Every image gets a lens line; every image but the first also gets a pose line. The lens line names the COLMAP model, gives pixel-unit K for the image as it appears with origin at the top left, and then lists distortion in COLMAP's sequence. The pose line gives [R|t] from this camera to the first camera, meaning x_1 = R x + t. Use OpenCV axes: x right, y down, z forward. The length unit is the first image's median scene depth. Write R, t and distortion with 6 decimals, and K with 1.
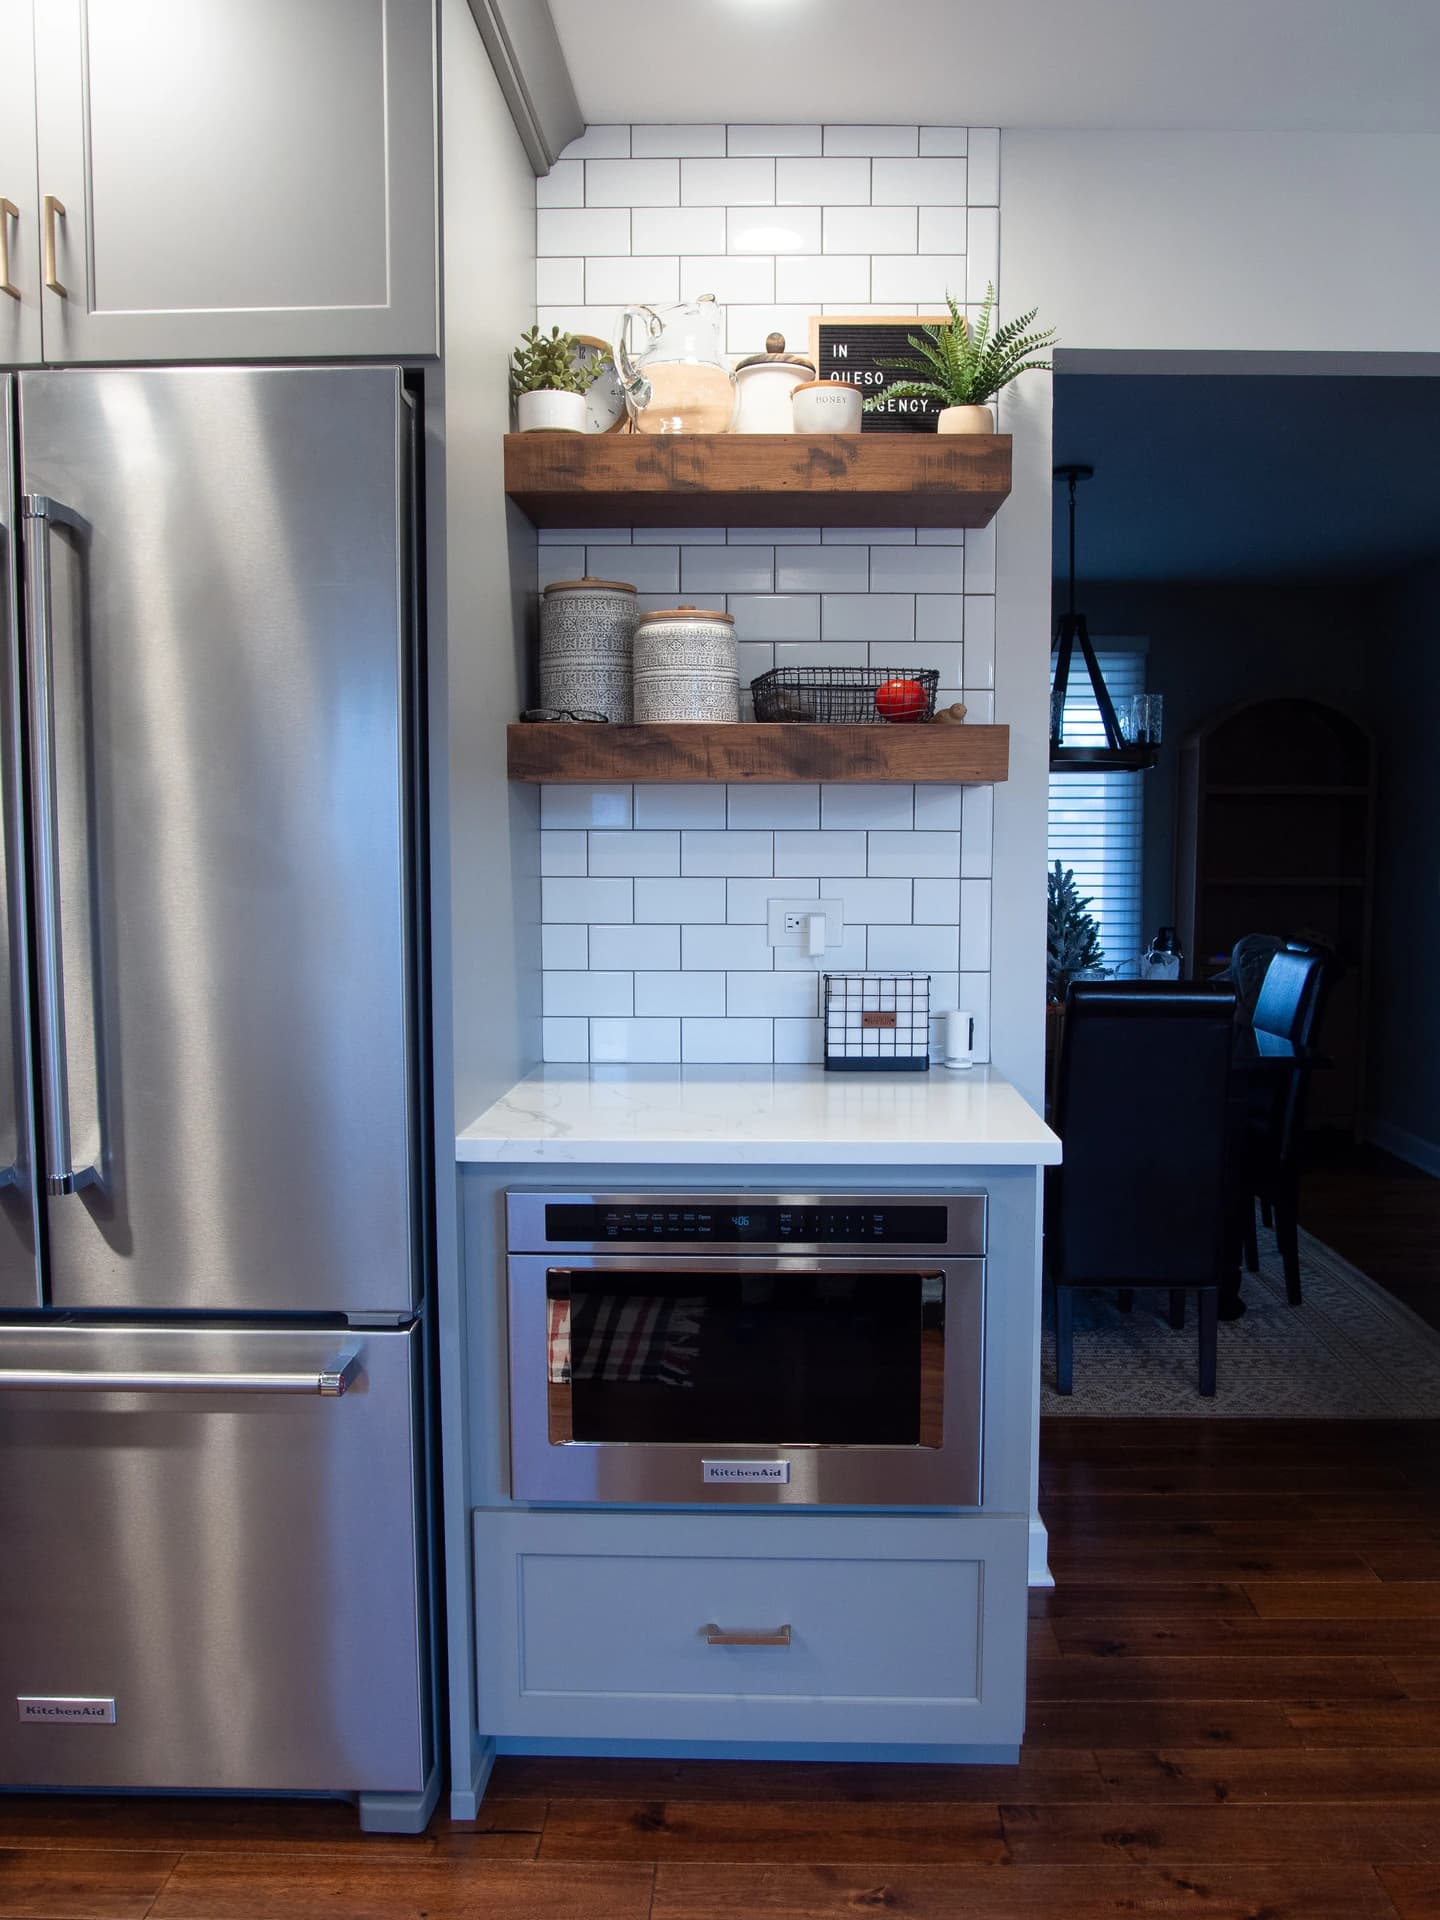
lens RADIAL K [[1471.9, 0, 720.0], [0, 1471.9, 960.0], [0, 0, 1]] dist [-0.051630, 0.012187]
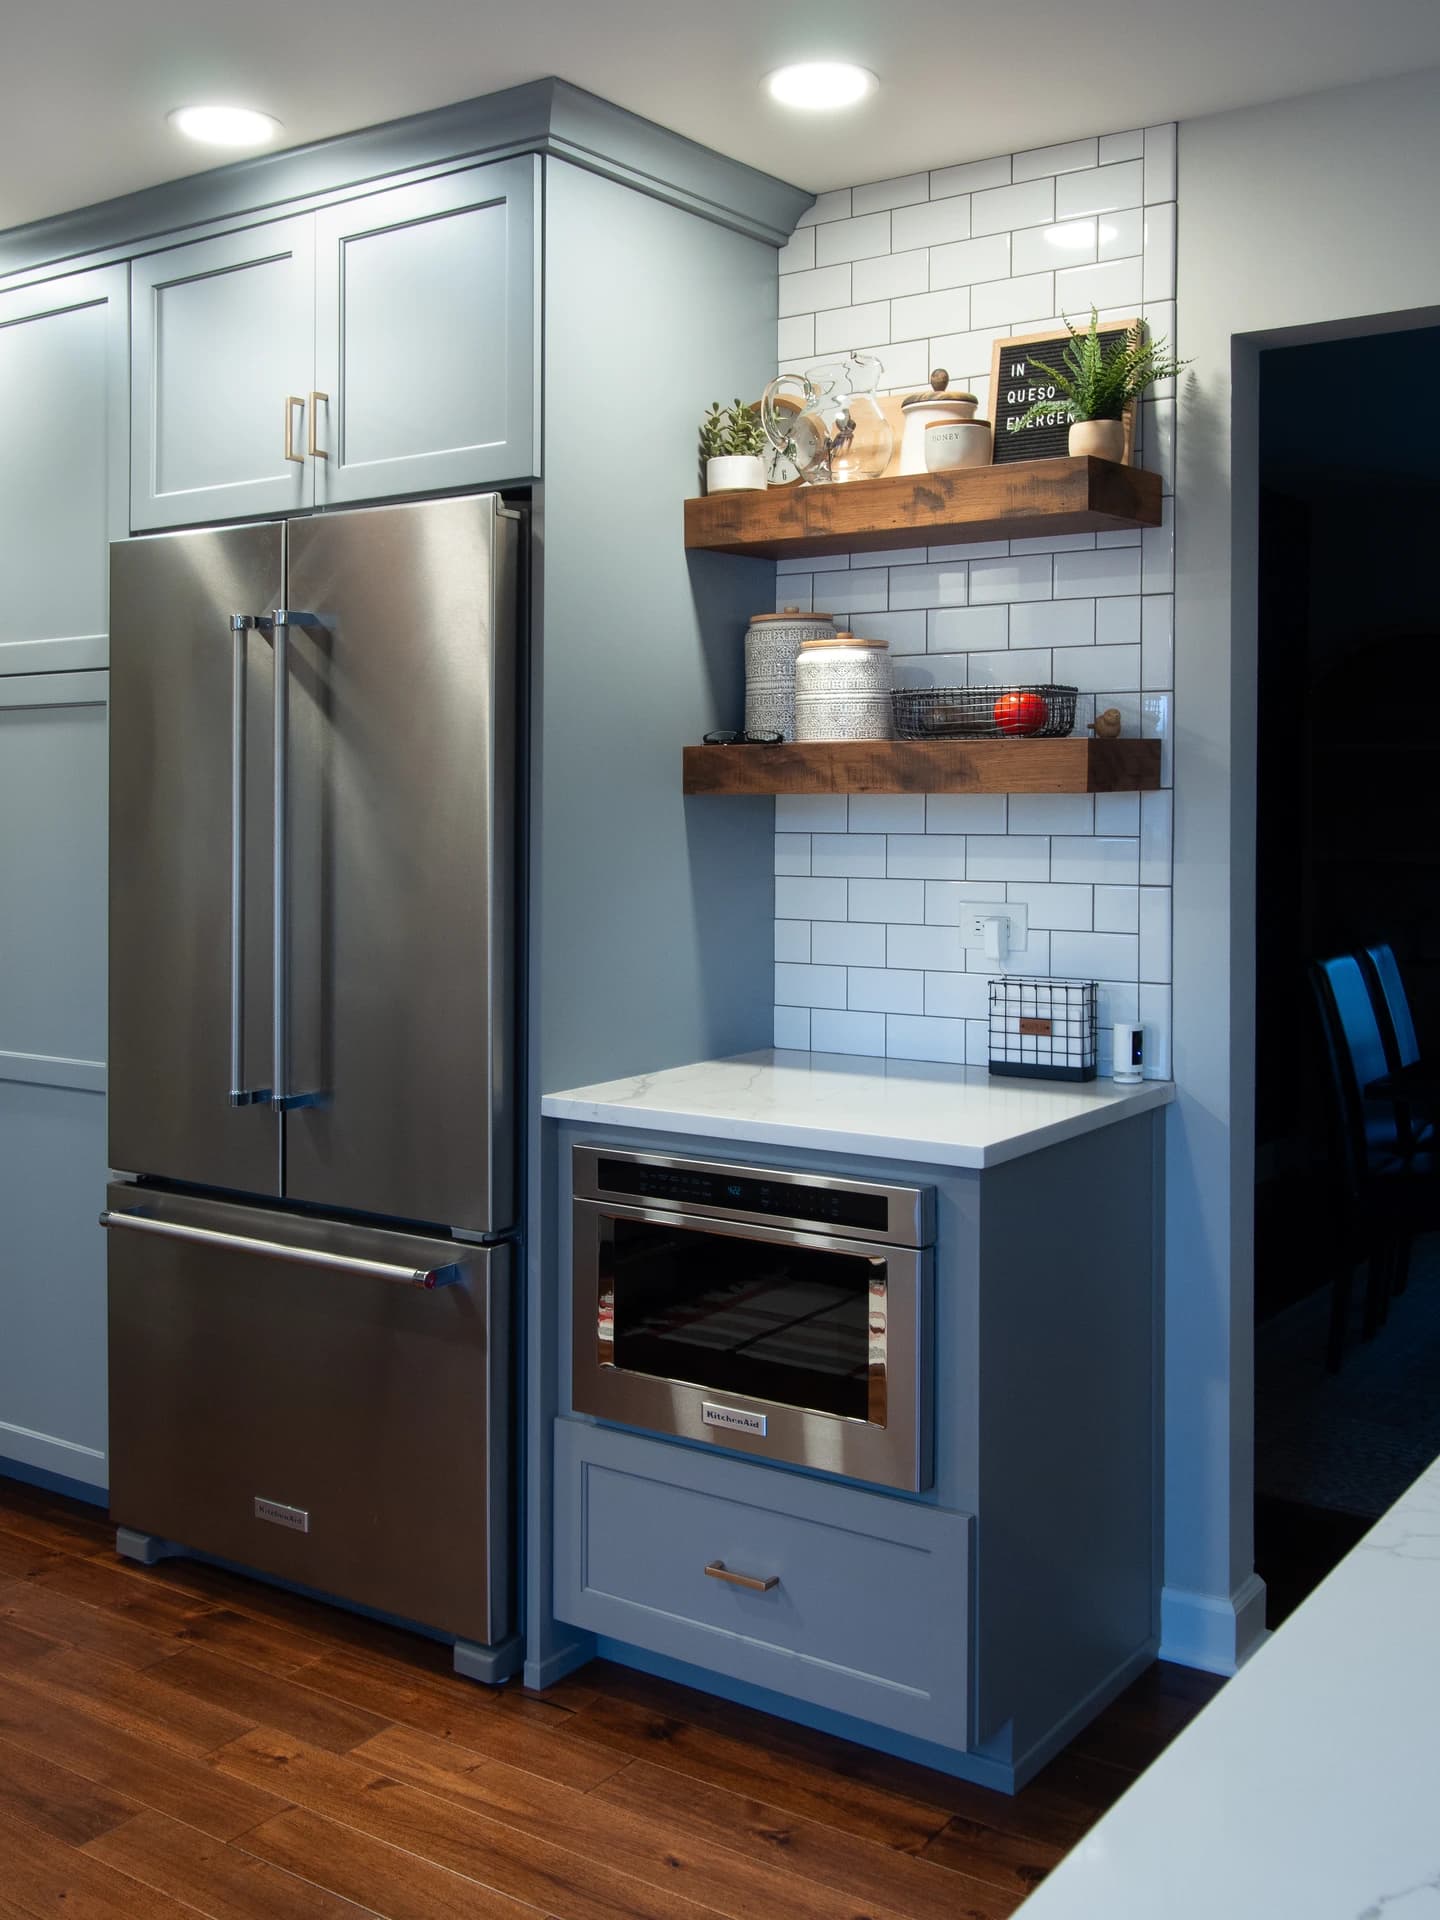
lens RADIAL K [[1848.7, 0, 659.2], [0, 1848.7, 739.2], [0, 0, 1]] dist [-0.019272, 0.002233]
pose [[0.826904, -0.022770, -0.561882, 0.651570], [-0.035318, 0.995104, -0.092302, -0.030957], [0.561233, 0.096170, 0.822051, -0.206374]]
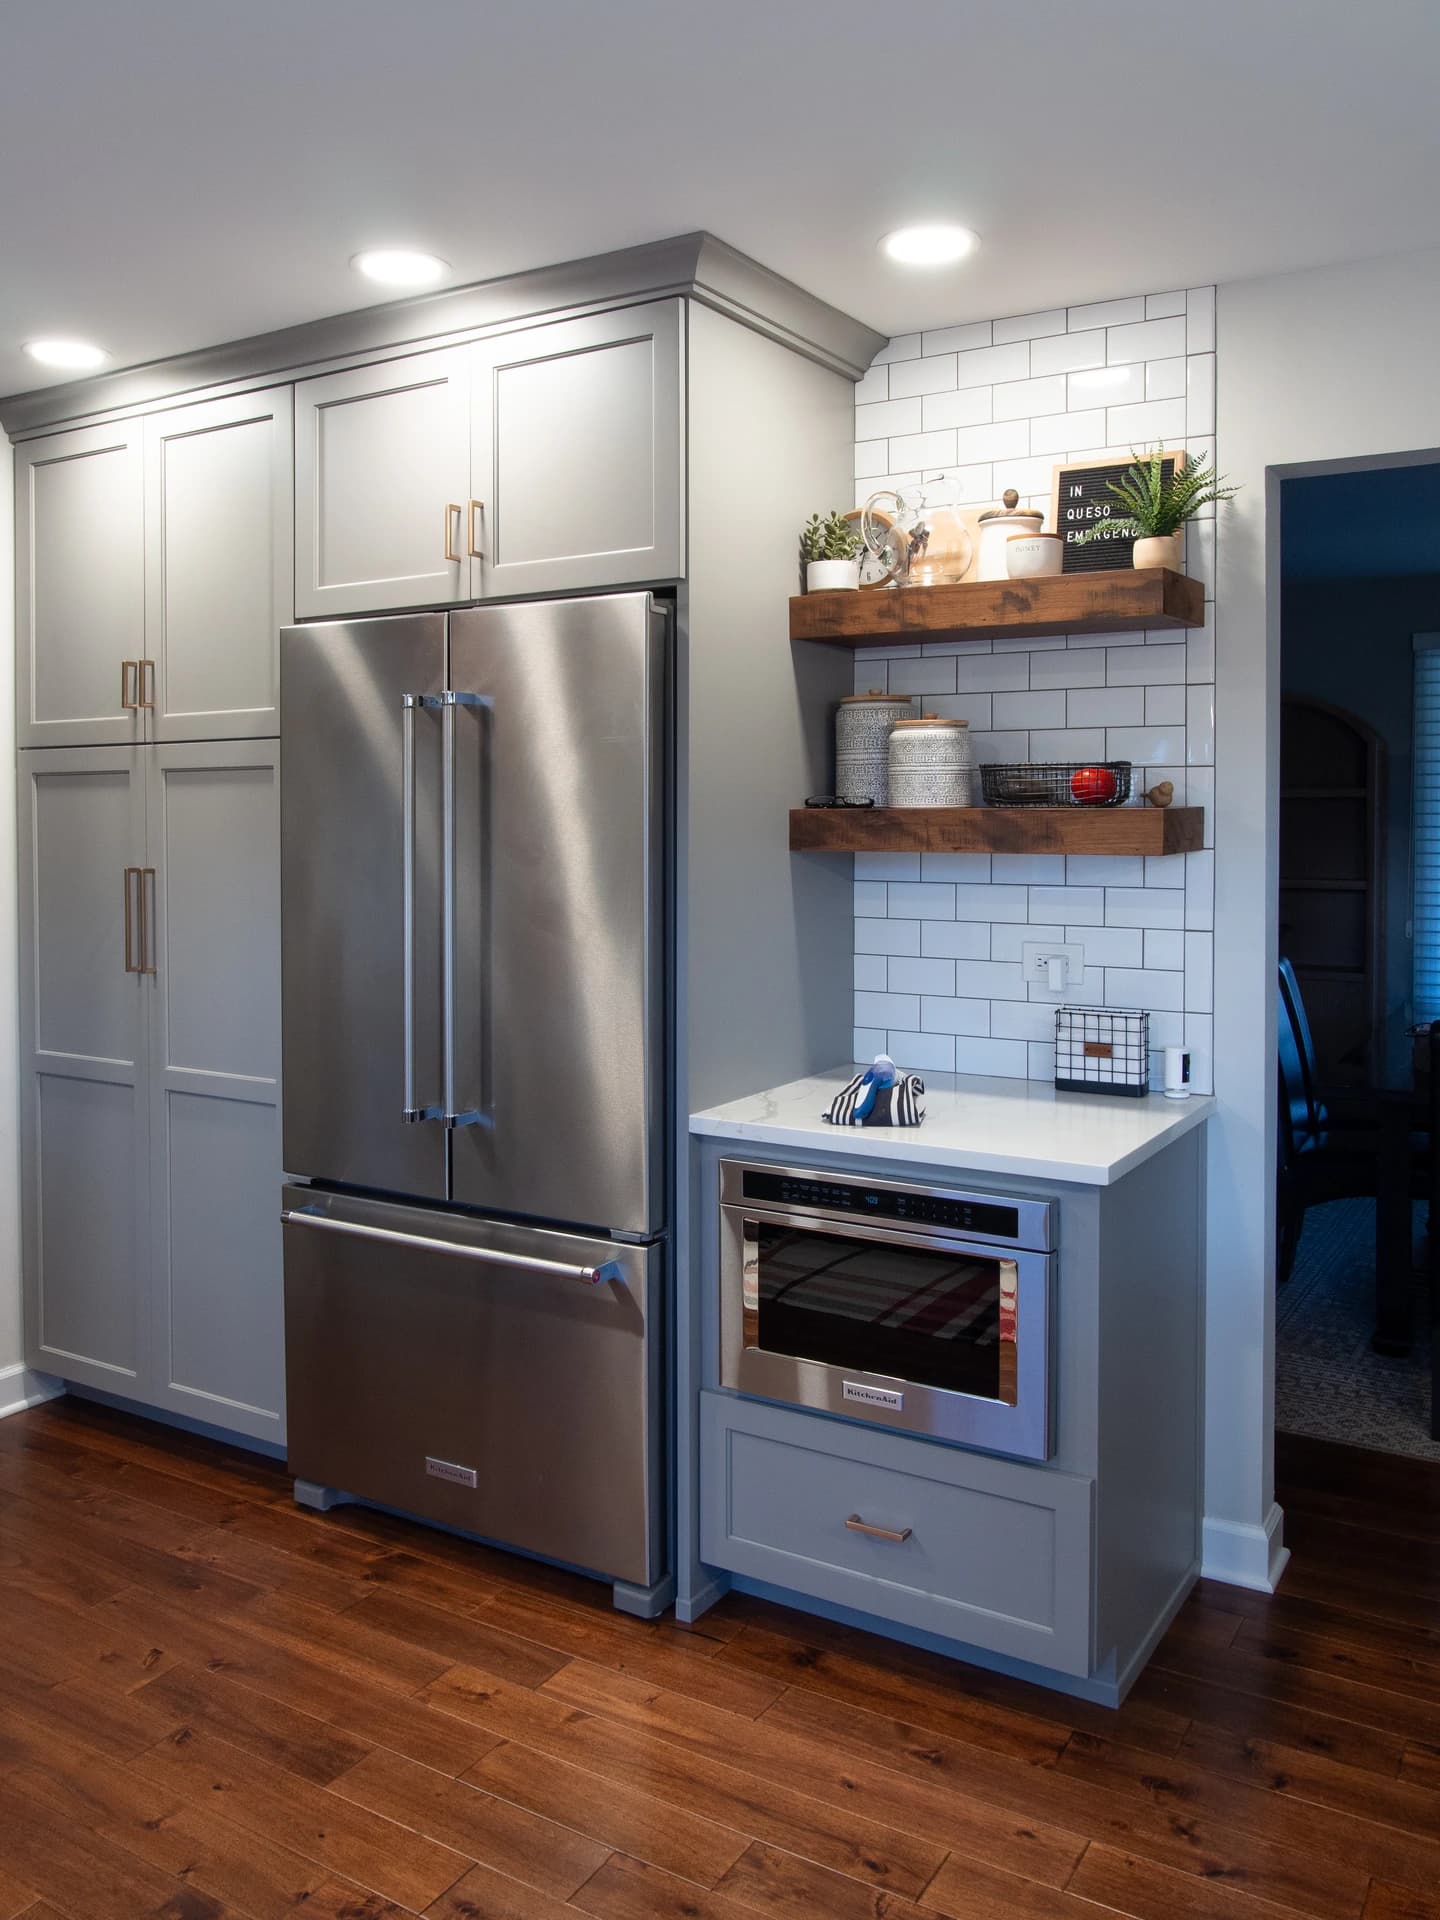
lens RADIAL K [[1487.8, 0, 667.1], [0, 1487.8, 786.9], [0, 0, 1]] dist [-0.054075, 0.022799]
pose [[0.856895, -0.013420, -0.515316, 0.458036], [-0.034057, 0.996003, -0.082570, -0.064179], [0.514365, 0.088304, 0.853013, -0.221632]]
